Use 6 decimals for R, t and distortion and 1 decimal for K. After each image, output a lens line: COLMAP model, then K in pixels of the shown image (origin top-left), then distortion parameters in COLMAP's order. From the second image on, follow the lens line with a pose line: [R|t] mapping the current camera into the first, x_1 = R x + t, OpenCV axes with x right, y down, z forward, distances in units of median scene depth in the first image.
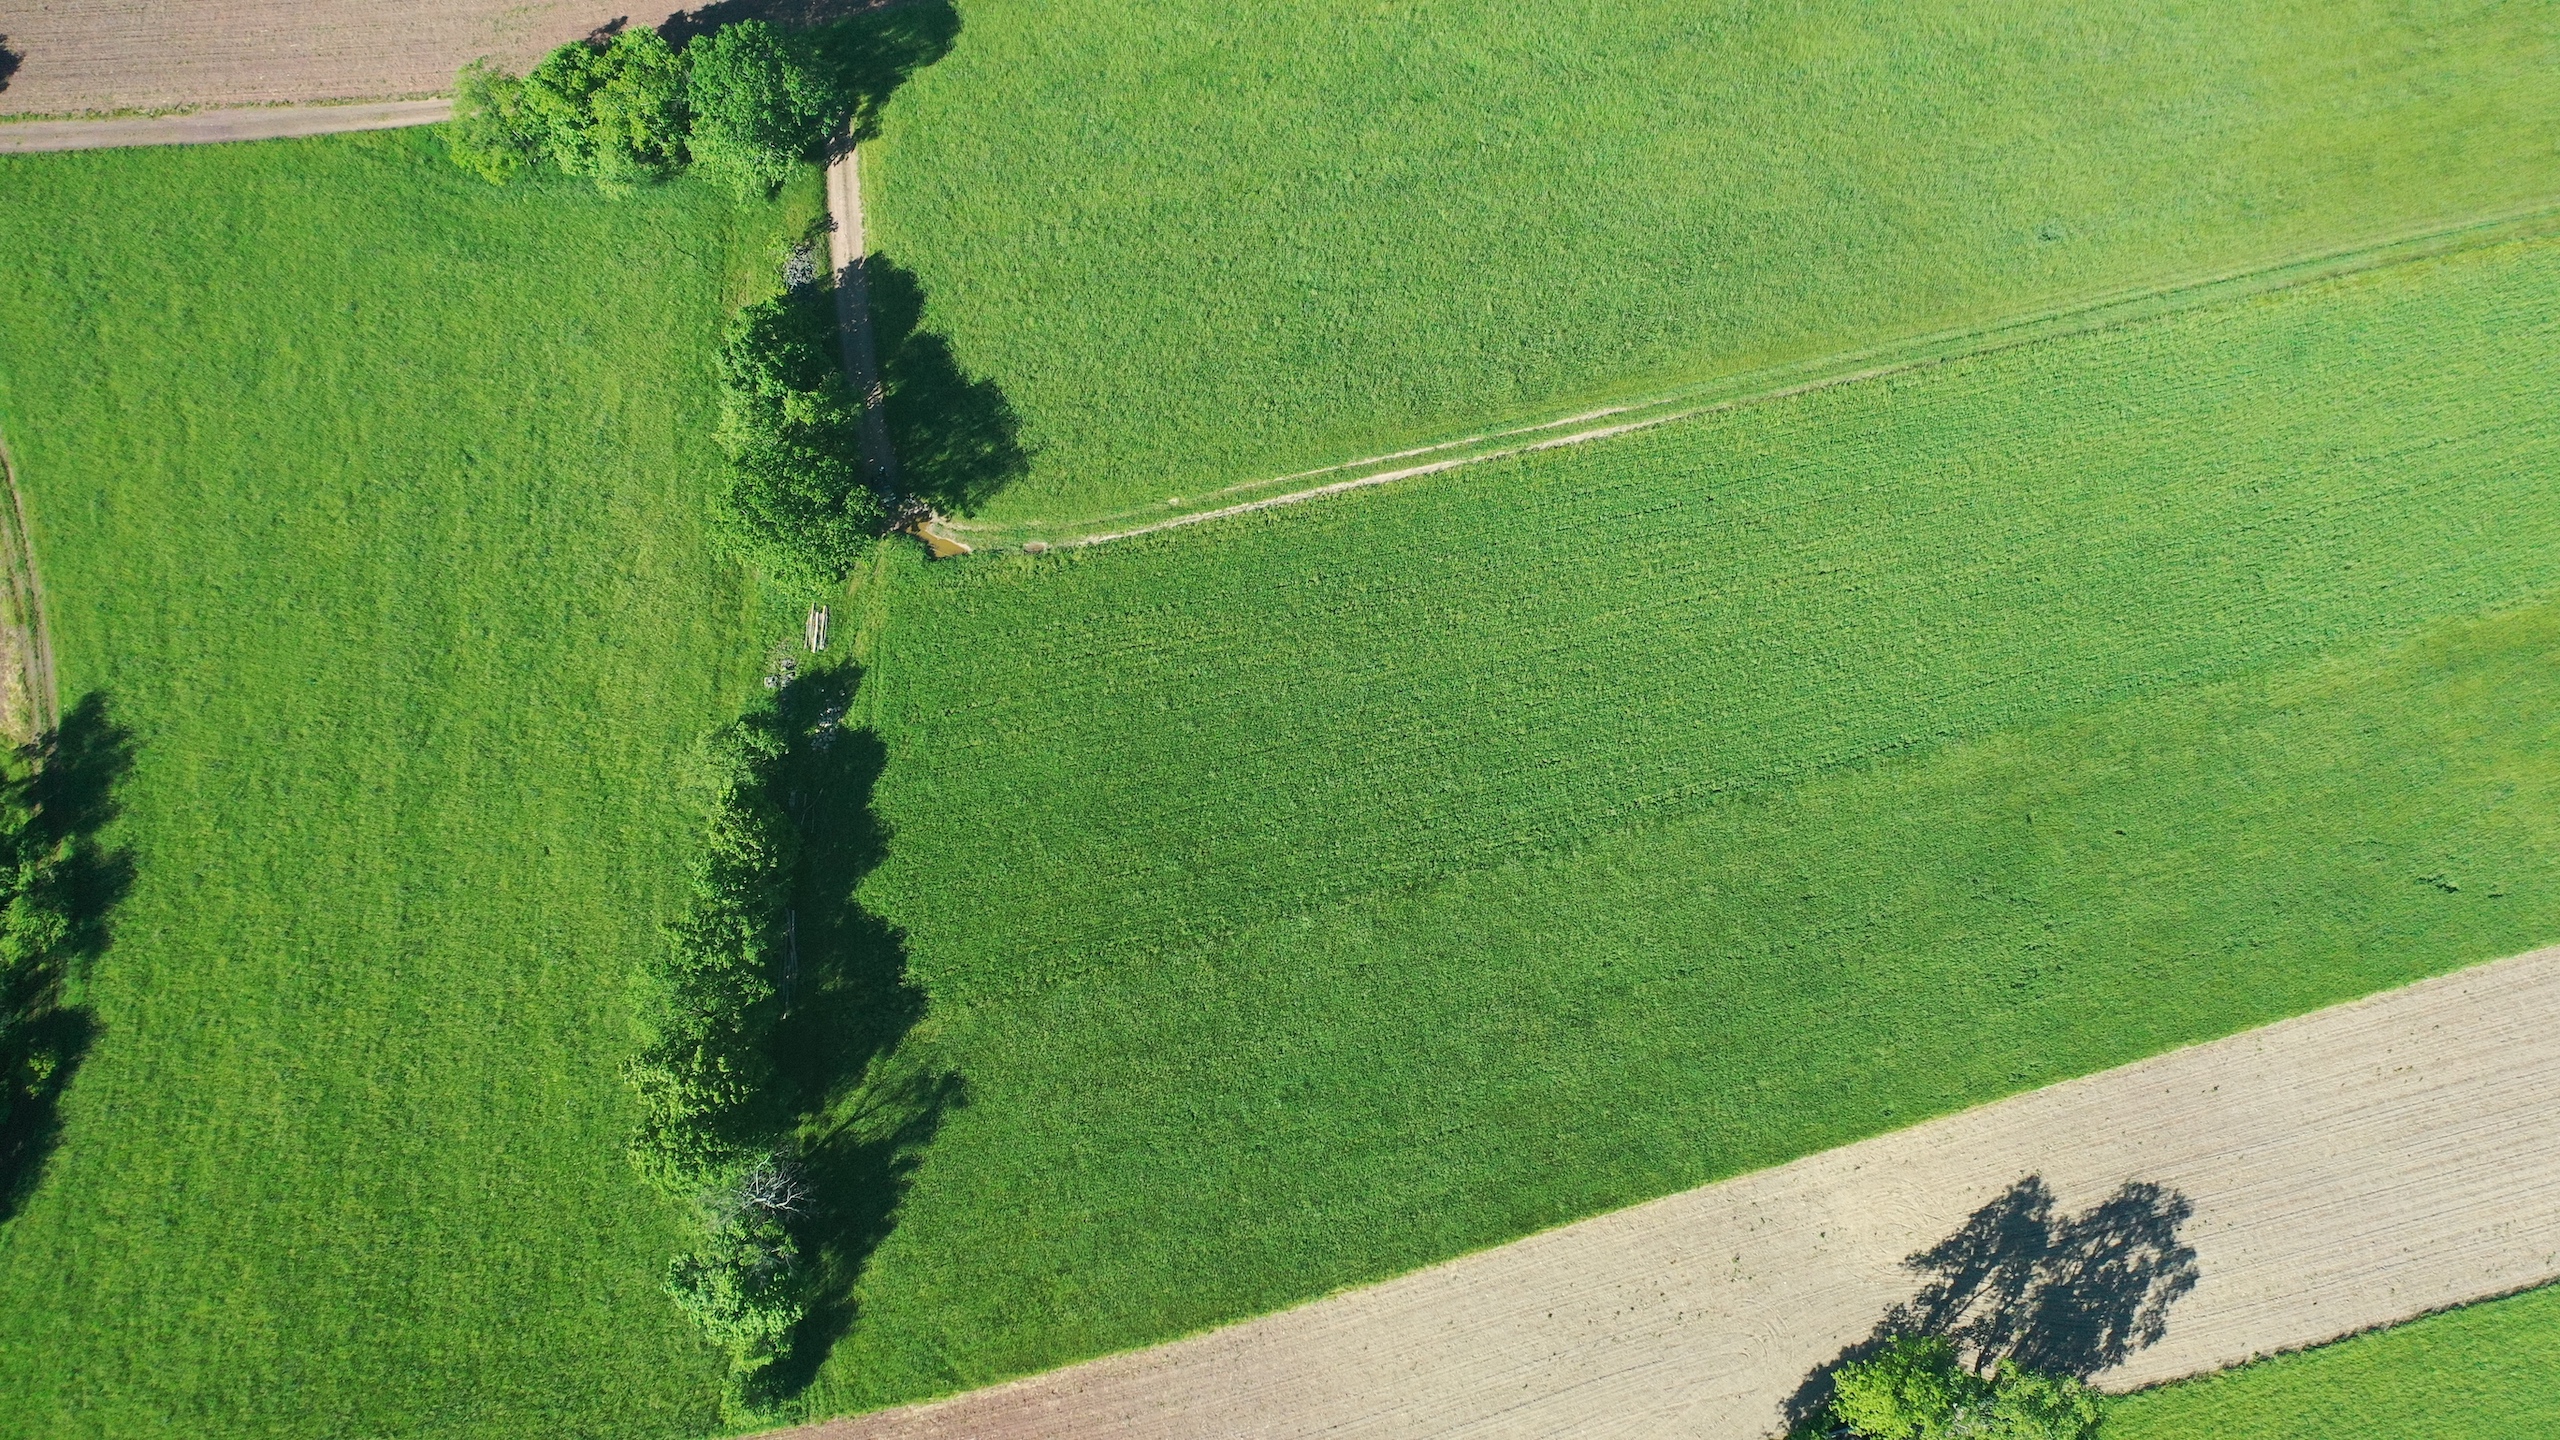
lens RADIAL K [[2027.7, 0, 1273.5], [0, 2027.7, 725.4], [0, 0, 1]] dist [0.011182, 0.003713]
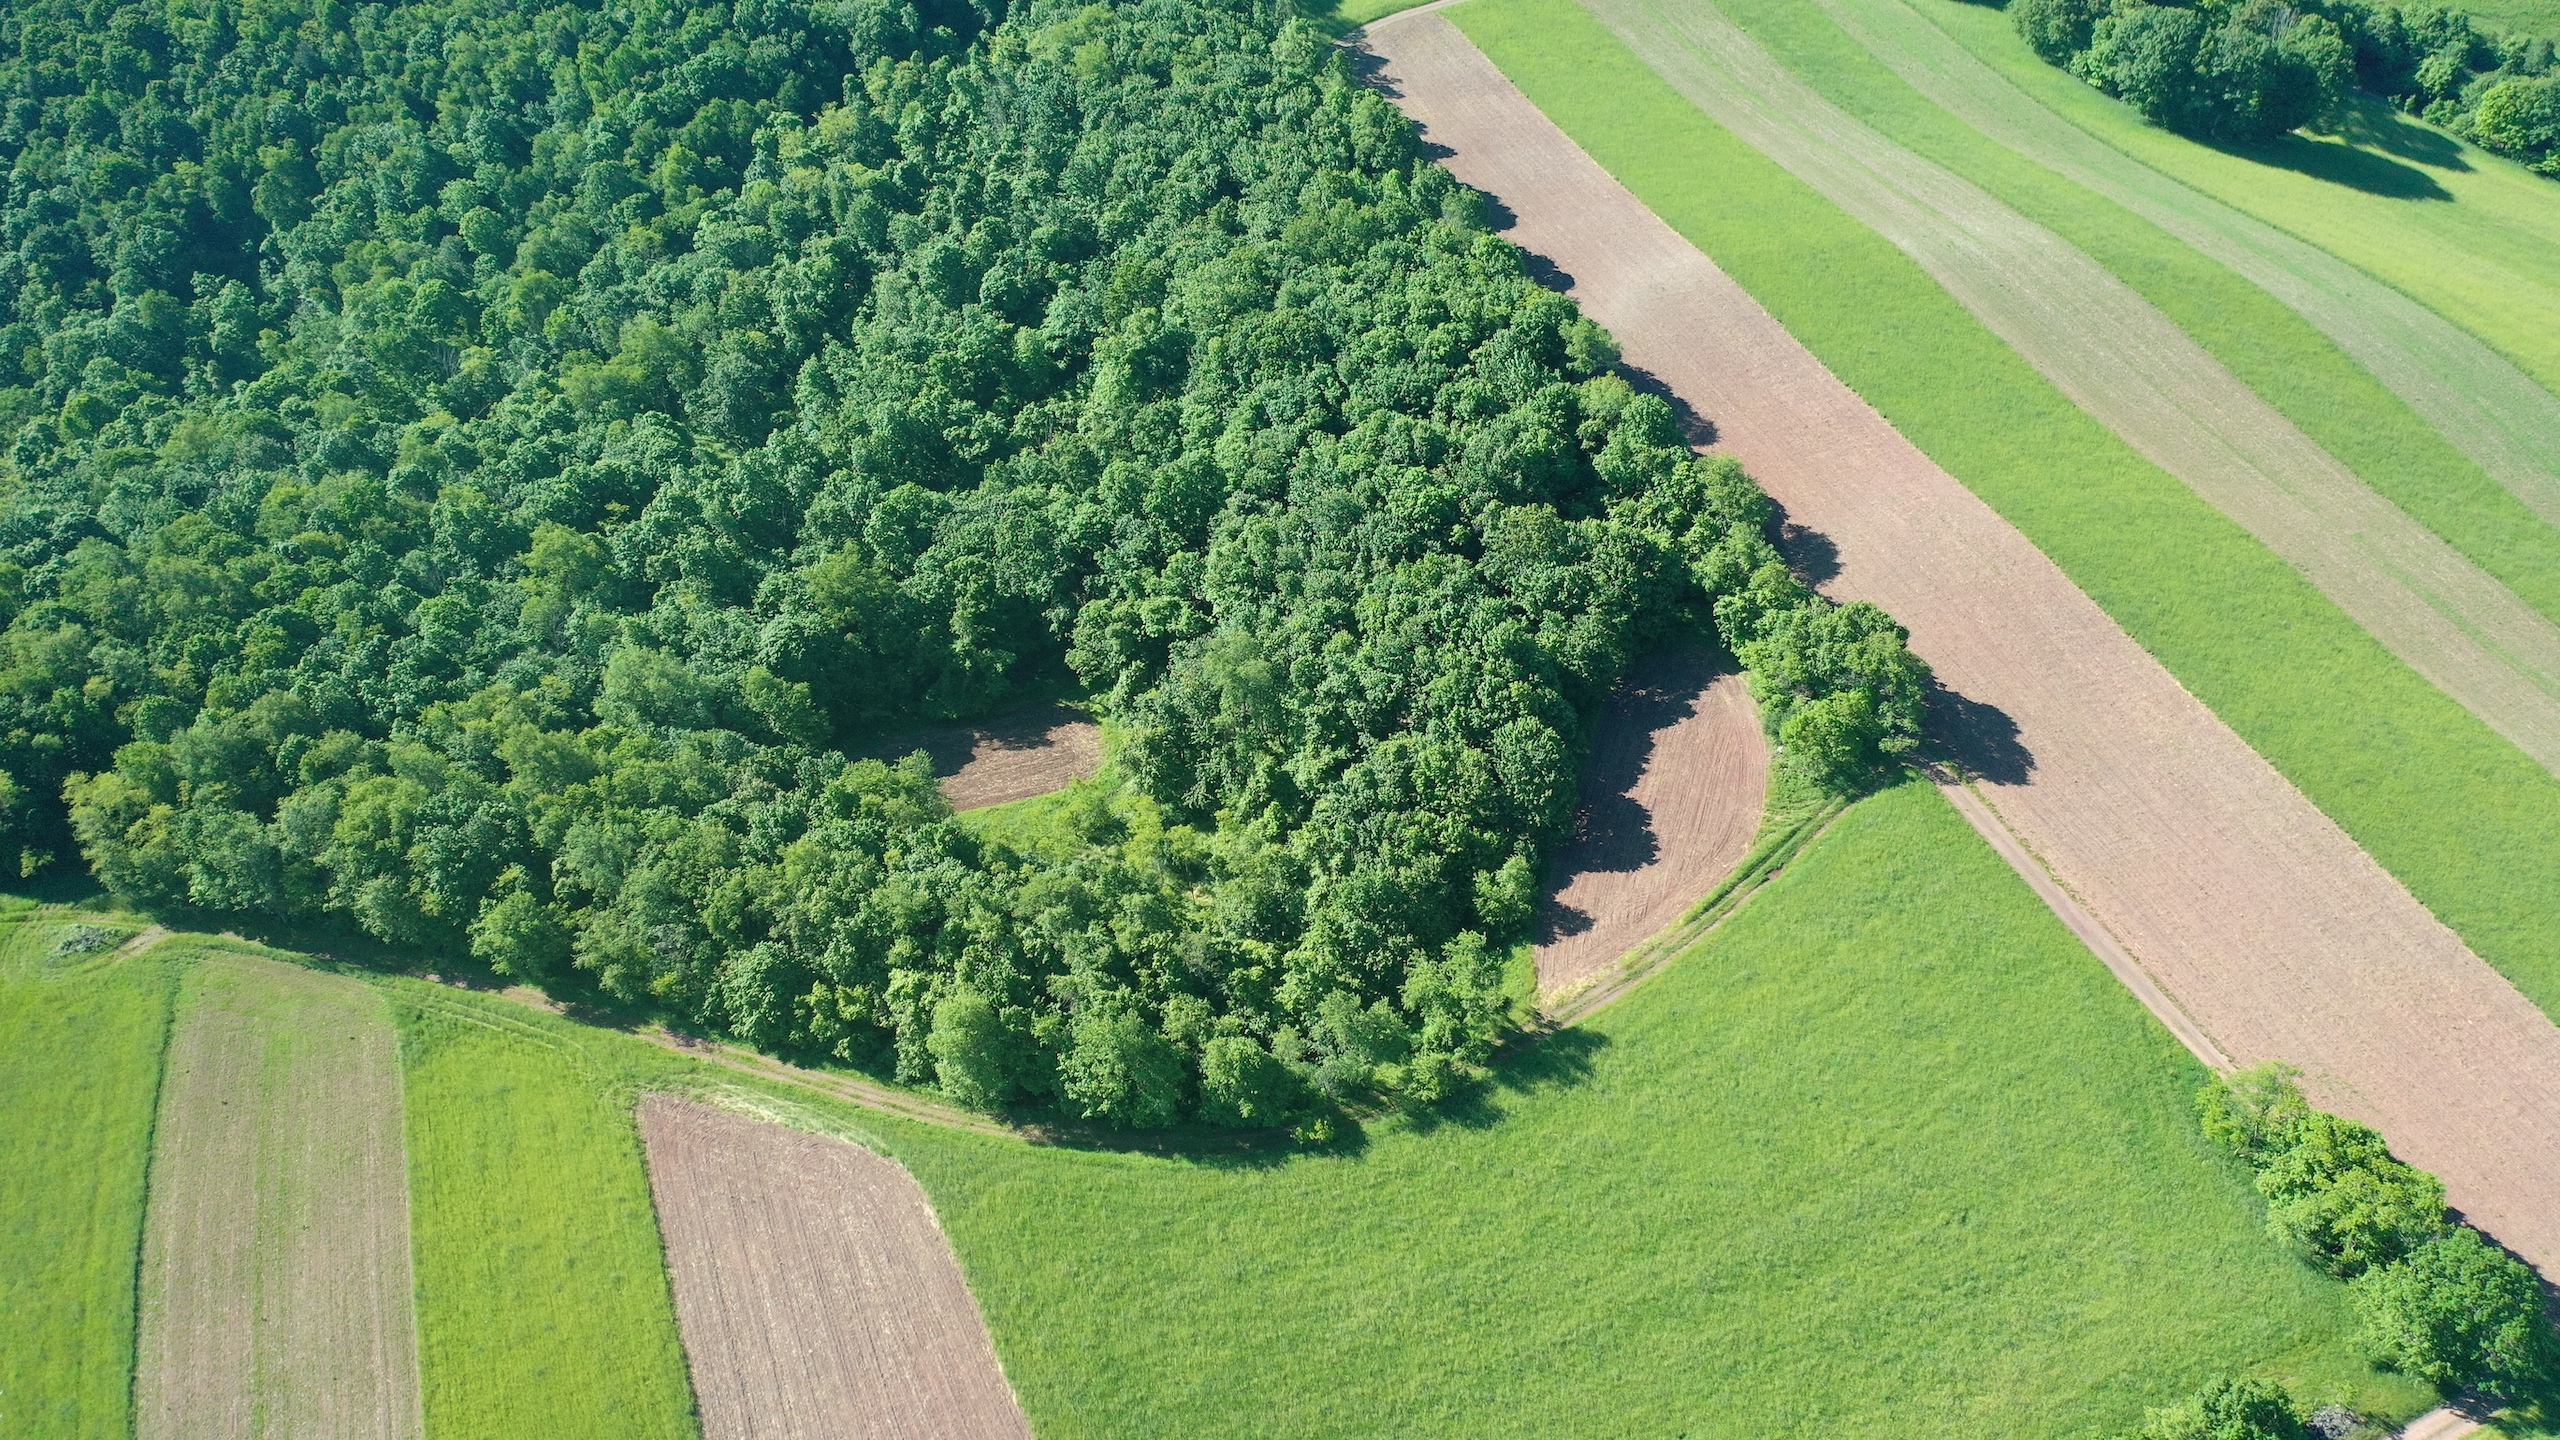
lens RADIAL K [[2023.2, 0, 1270.7], [0, 2023.2, 718.0], [0, 0, 1]] dist [0.008678, 0.001139]
pose [[0.346229, 0.674006, -0.652566, -0.004692], [-0.912532, 0.403395, -0.067509, 0.176792], [0.217740, 0.618861, 0.754719, -0.048557]]
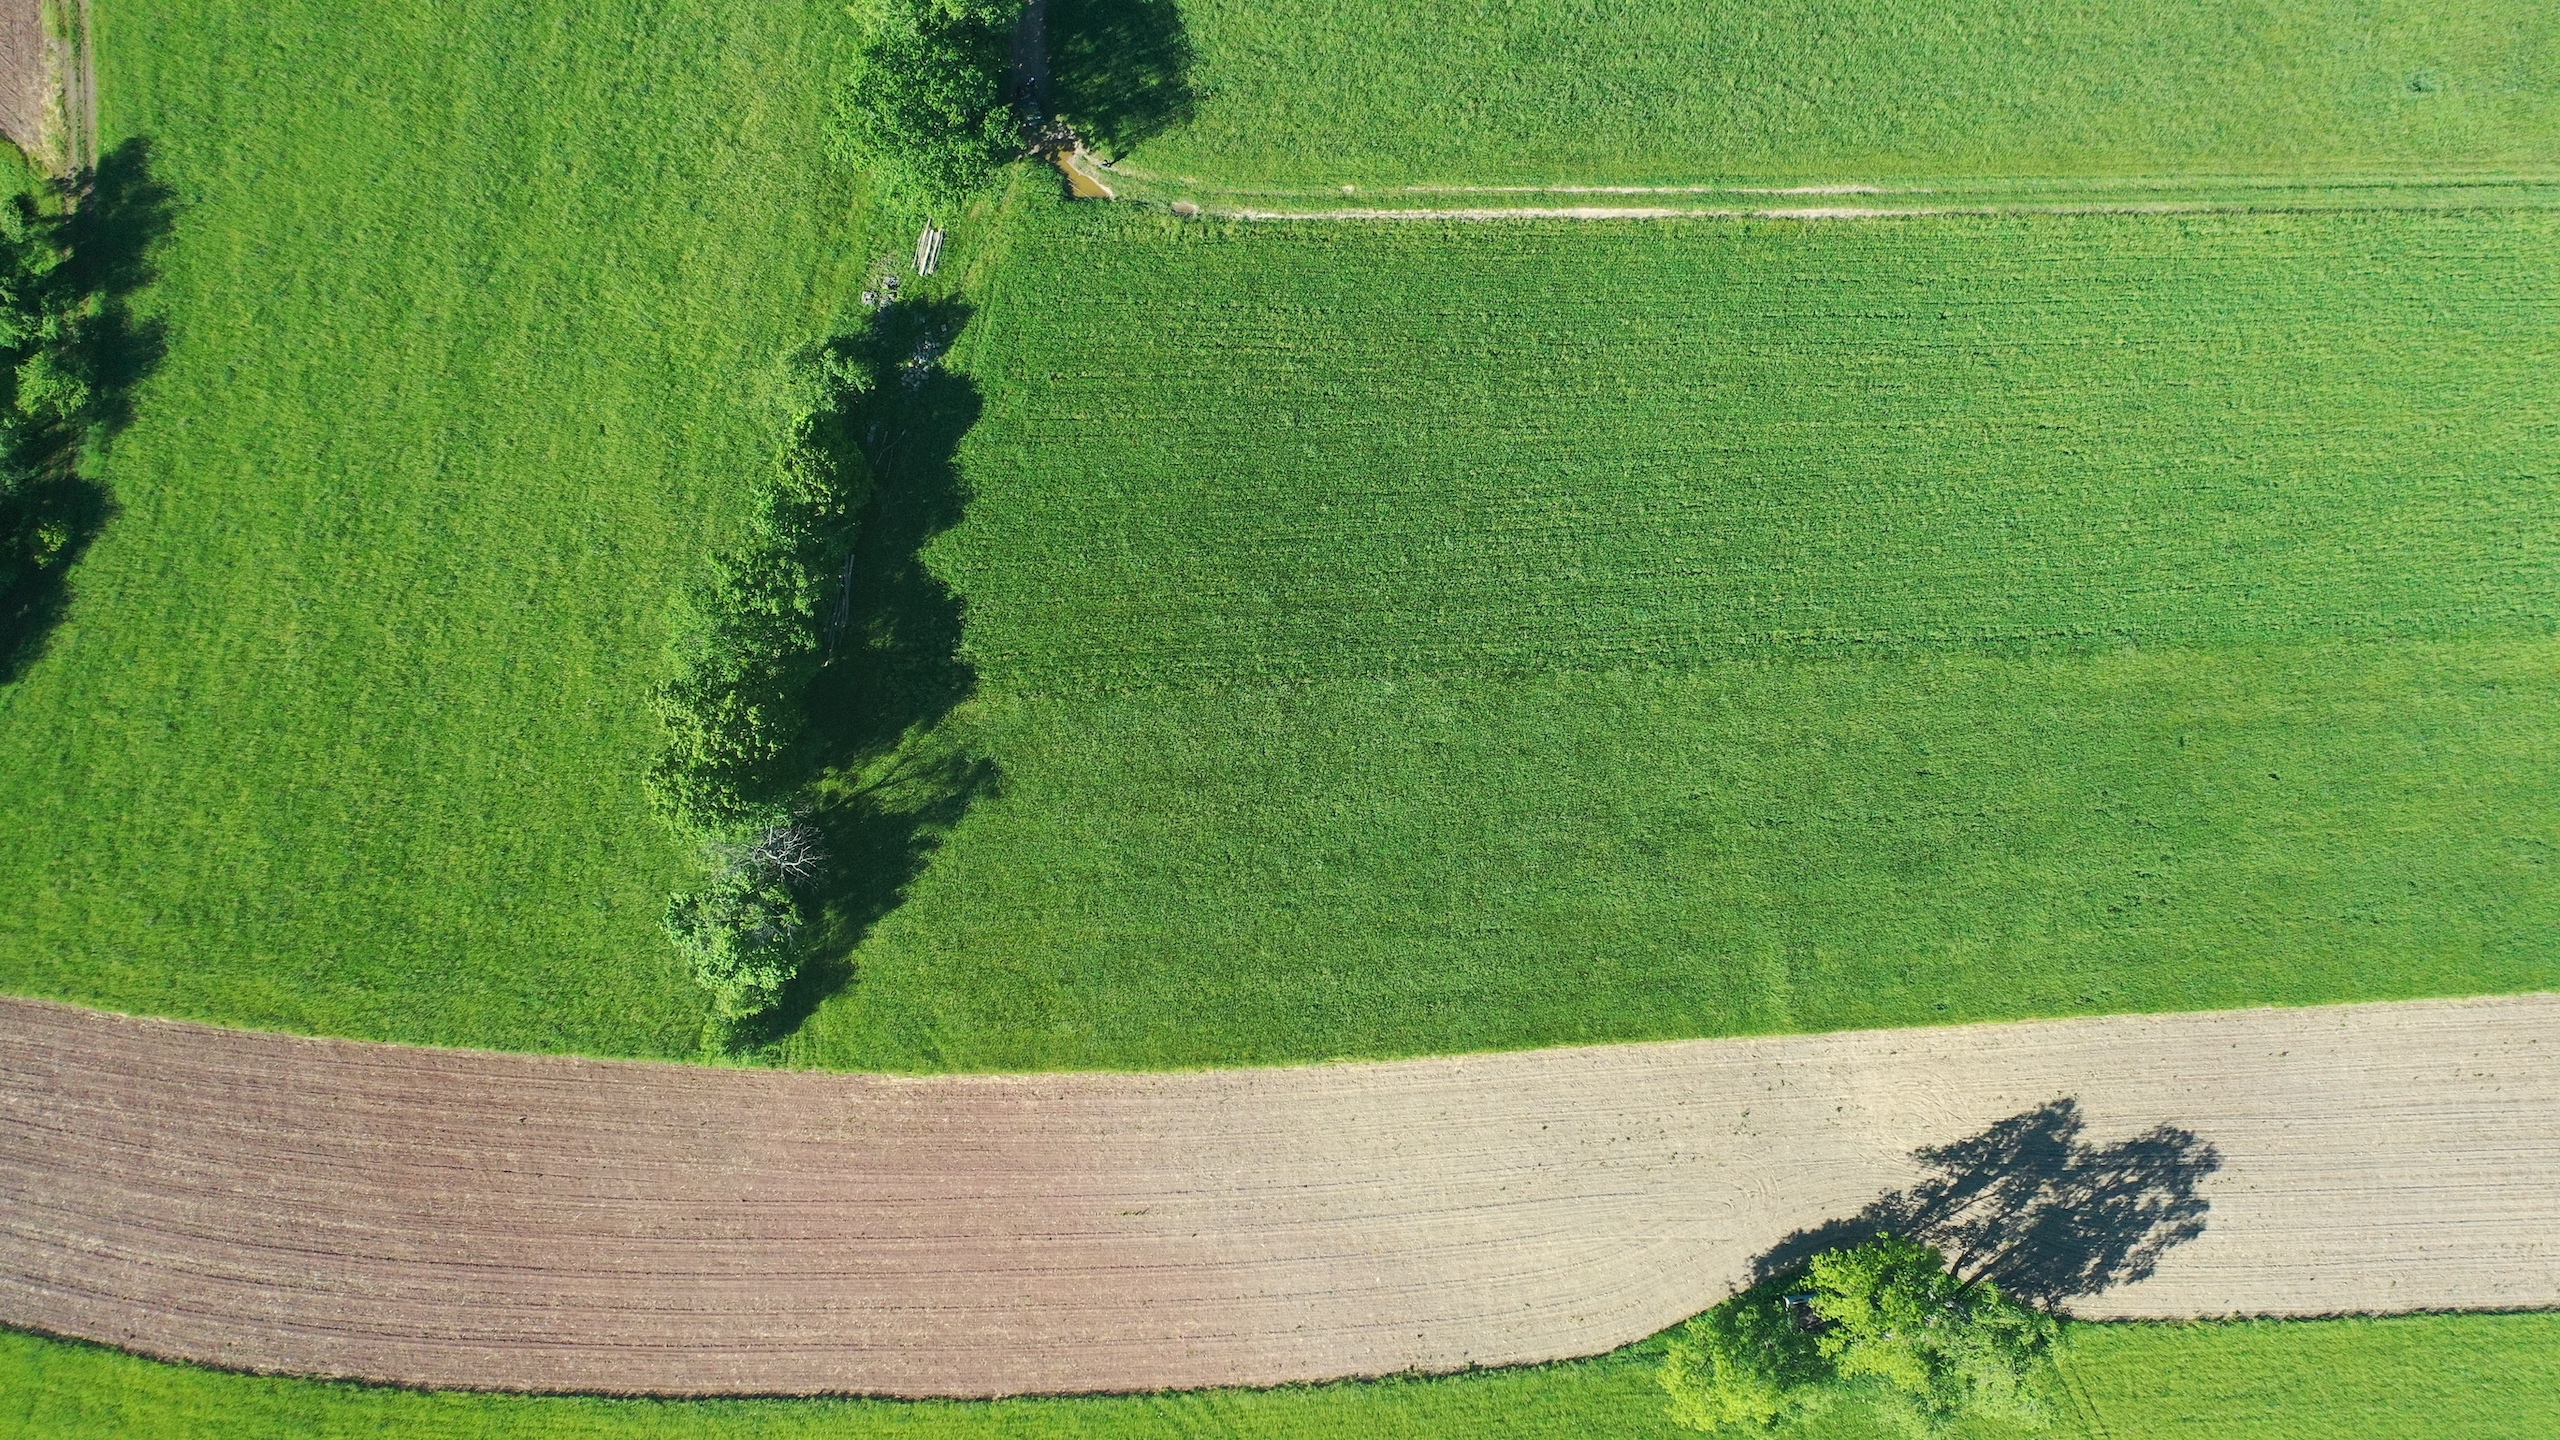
lens RADIAL K [[2027.7, 0, 1273.5], [0, 2027.7, 725.4], [0, 0, 1]] dist [0.011182, 0.003713]
pose [[0.976718, 0.214506, 0.002889, -0.034339], [-0.208897, 0.947942, 0.240351, -0.097116], [0.048818, -0.235359, 0.970682, 0.088965]]
